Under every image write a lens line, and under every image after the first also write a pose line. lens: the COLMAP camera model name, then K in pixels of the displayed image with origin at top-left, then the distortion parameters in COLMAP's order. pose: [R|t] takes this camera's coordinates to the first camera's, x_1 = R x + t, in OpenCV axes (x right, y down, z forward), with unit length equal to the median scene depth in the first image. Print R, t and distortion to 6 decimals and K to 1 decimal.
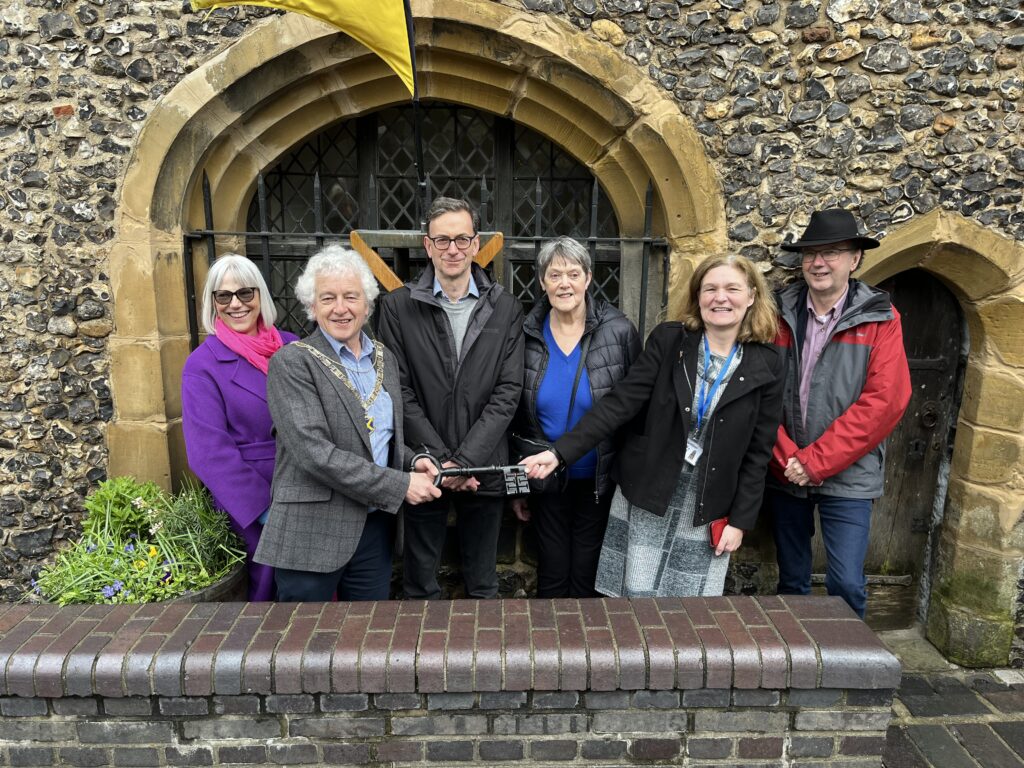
lens RADIAL K [[774.8, 0, 509.7], [0, 774.8, 385.9], [0, 0, 1]] dist [0.070781, -0.097741]
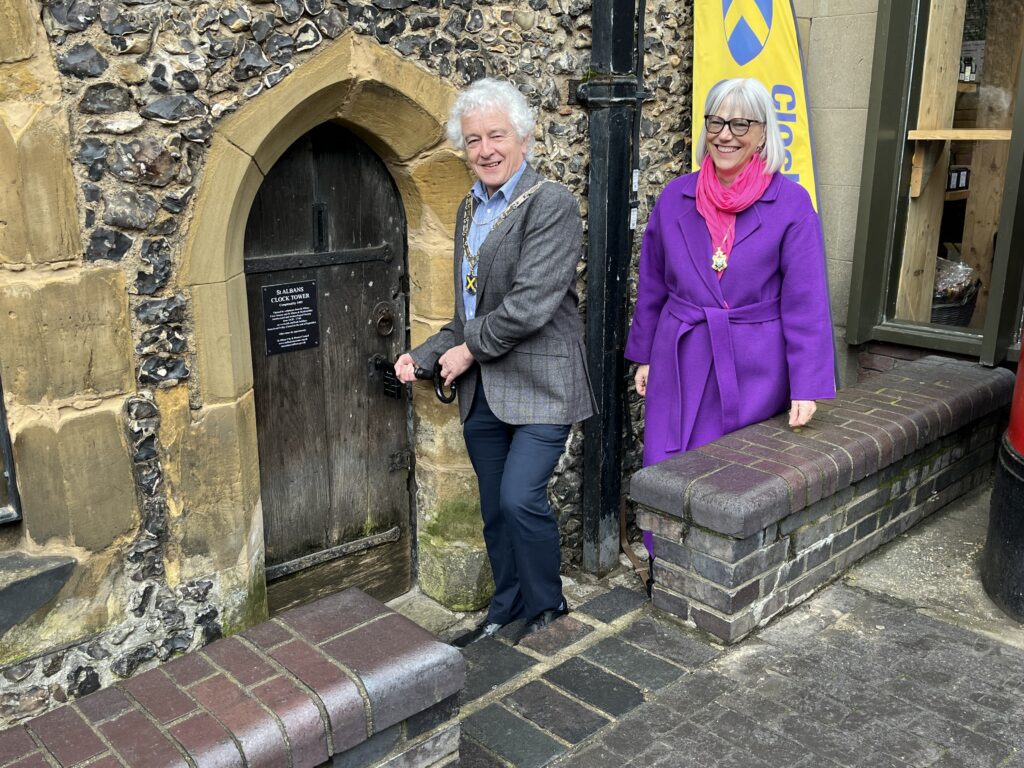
lens RADIAL K [[958.1, 0, 507.5], [0, 958.1, 377.9], [0, 0, 1]] dist [0.020221, 0.000000]
pose [[0.741131, -0.200617, 0.640685, 0.017119], [0.174108, 0.979093, 0.105177, 0.020503], [-0.648391, 0.033599, 0.760566, 0.232779]]
